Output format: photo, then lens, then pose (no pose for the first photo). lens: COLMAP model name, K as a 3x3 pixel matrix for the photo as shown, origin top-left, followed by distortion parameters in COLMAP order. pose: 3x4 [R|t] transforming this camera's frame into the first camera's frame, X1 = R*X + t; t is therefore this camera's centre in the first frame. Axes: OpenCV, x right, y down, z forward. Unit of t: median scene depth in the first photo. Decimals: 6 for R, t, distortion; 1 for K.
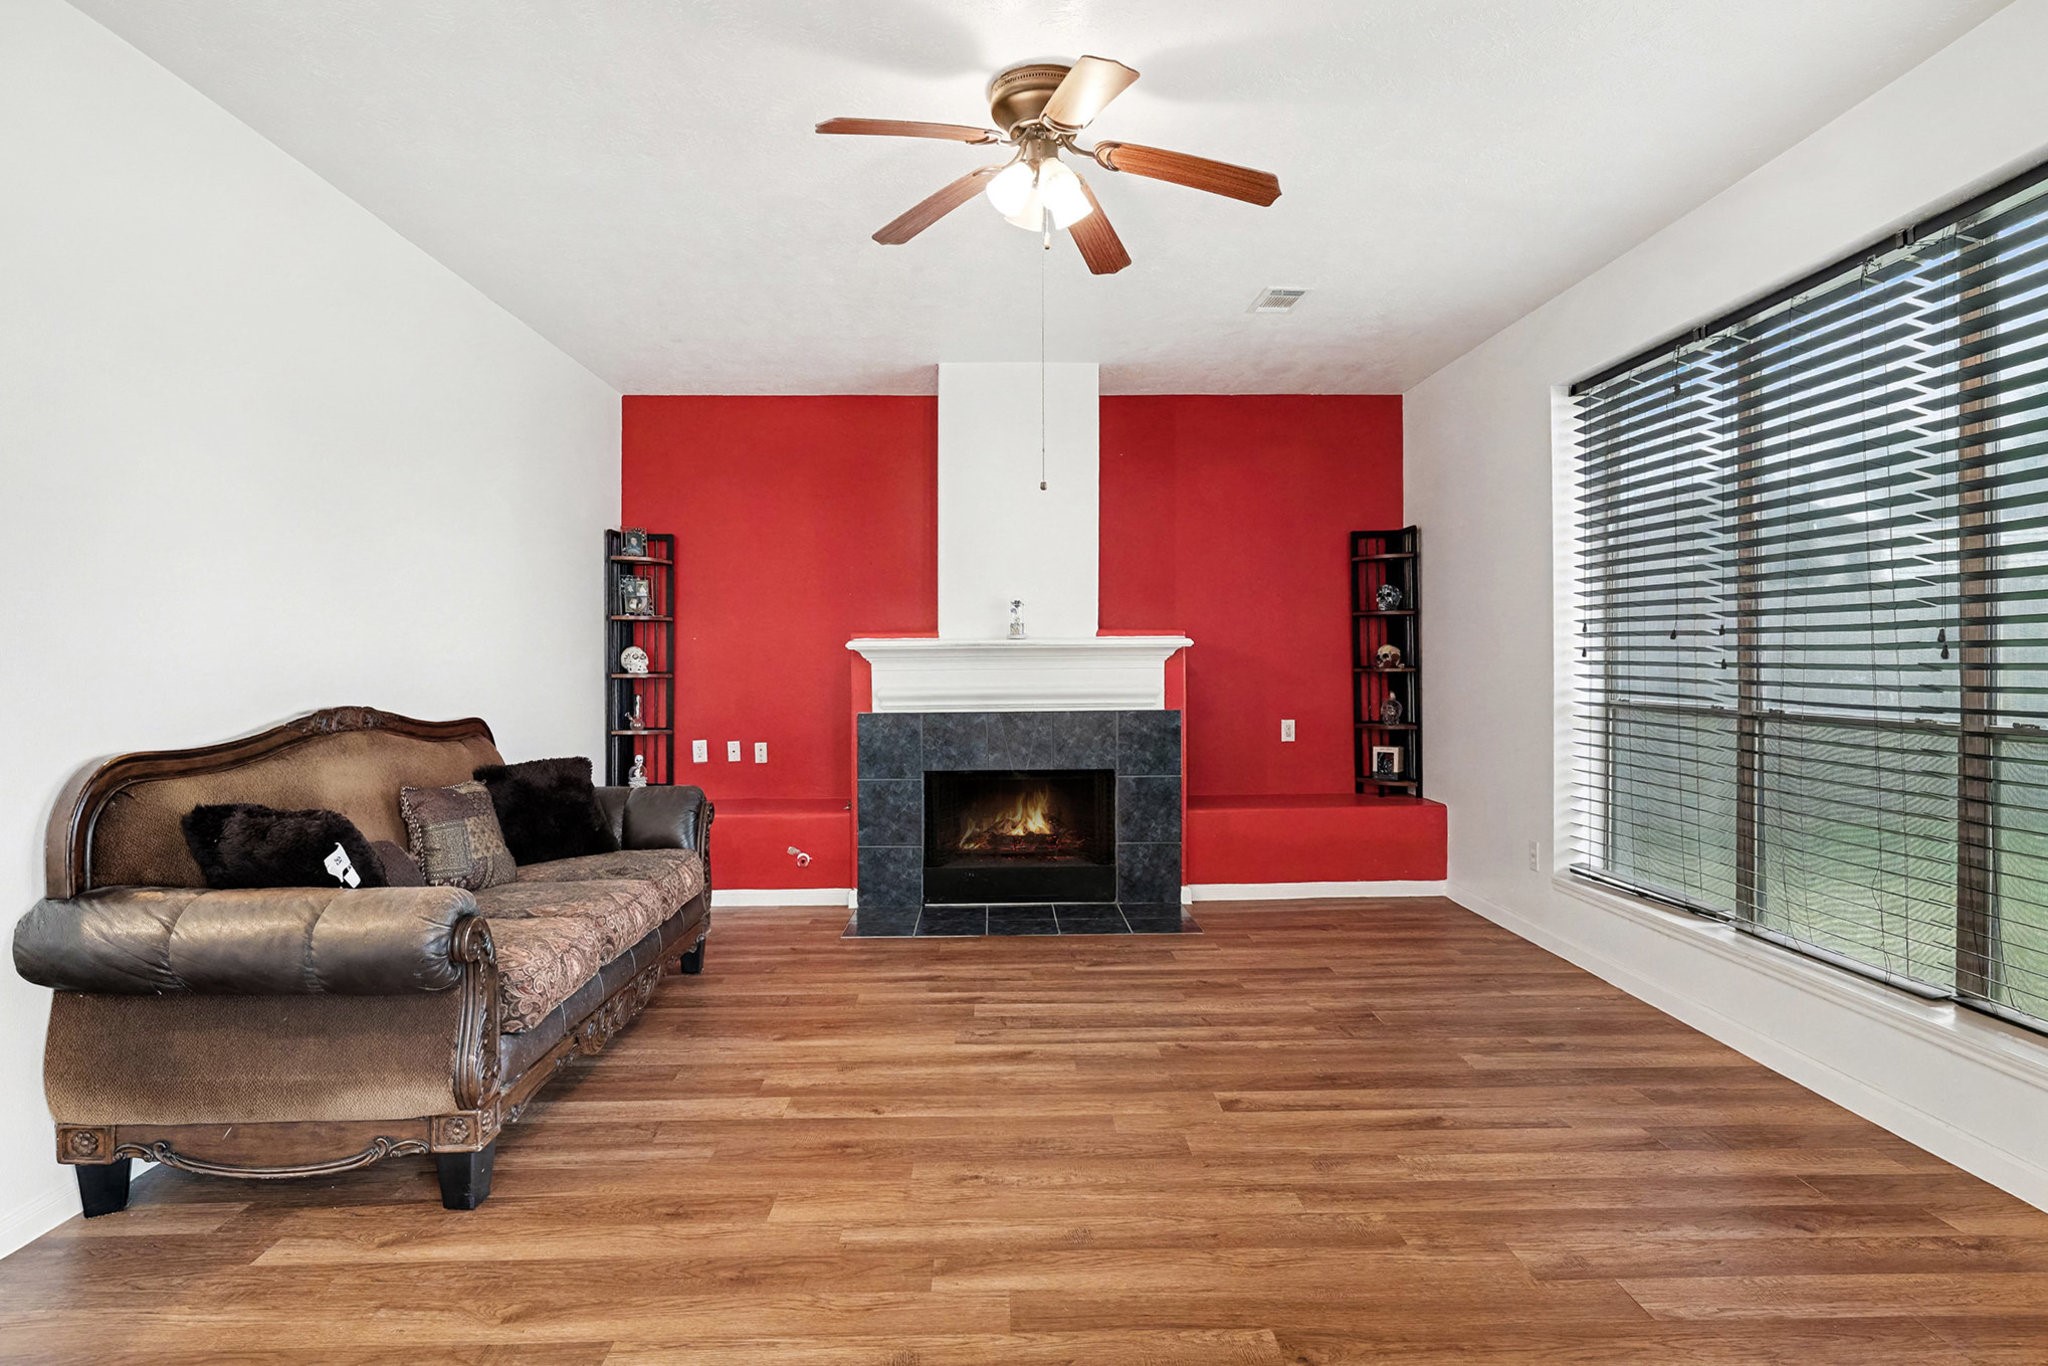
lens RADIAL K [[1102.0, 0, 1032.2], [0, 1102.0, 662.4], [0, 0, 1]] dist [-0.002392, -0.000267]
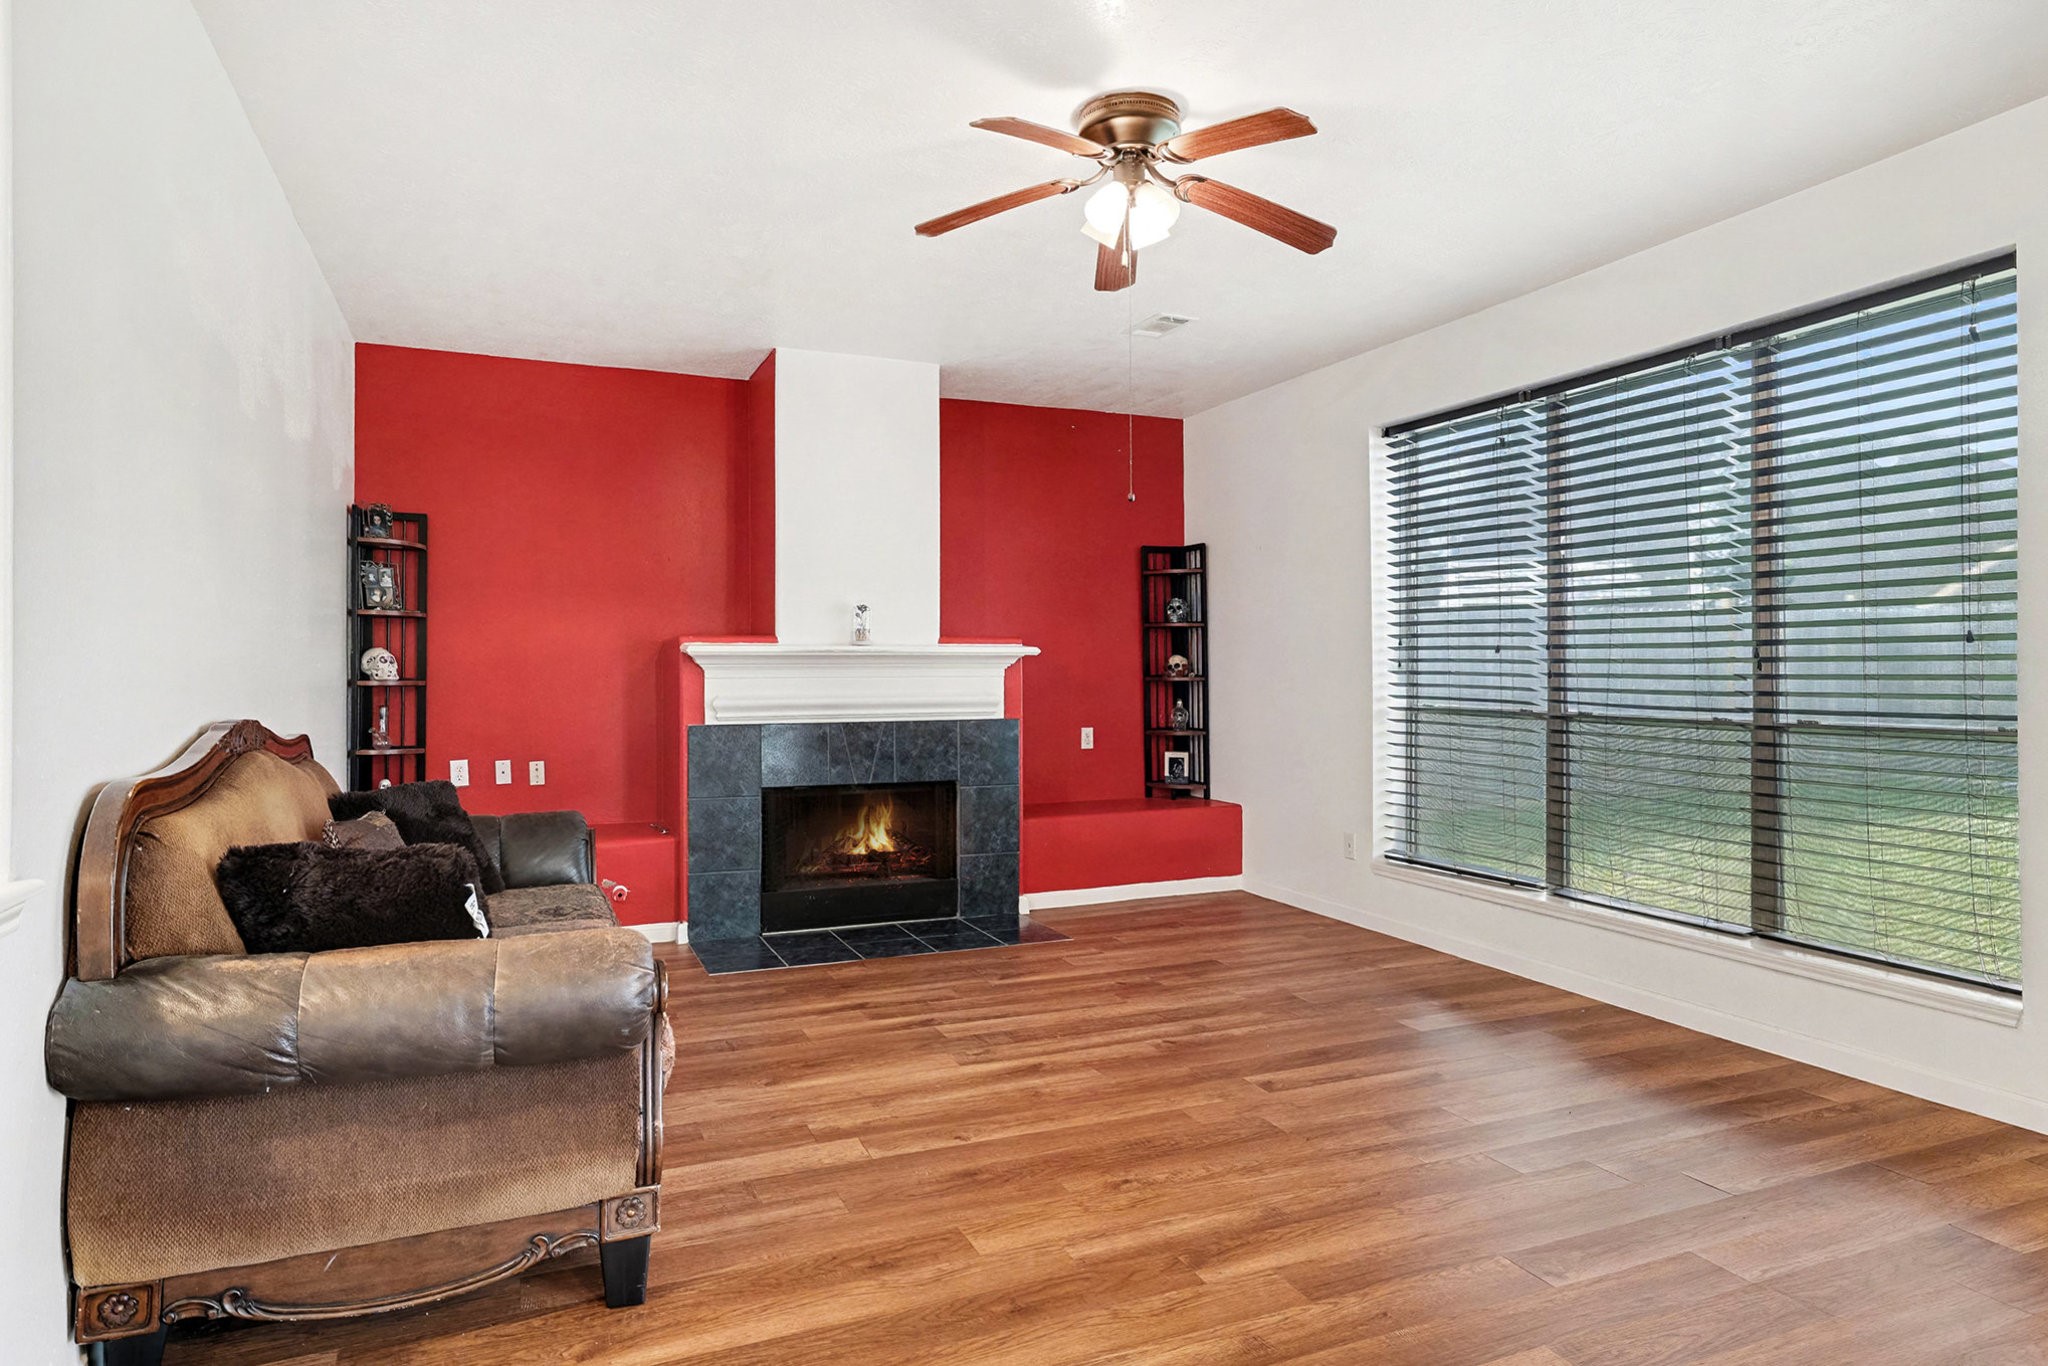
lens RADIAL K [[1163.5, 0, 1022.9], [0, 1163.5, 648.3], [0, 0, 1]] dist [-0.003854, -0.000435]
pose [[0.931656, 0.012237, 0.363137, -0.272630], [-0.004813, 0.999761, -0.021344, 0.002456], [-0.363311, 0.018137, 0.931491, 0.019637]]
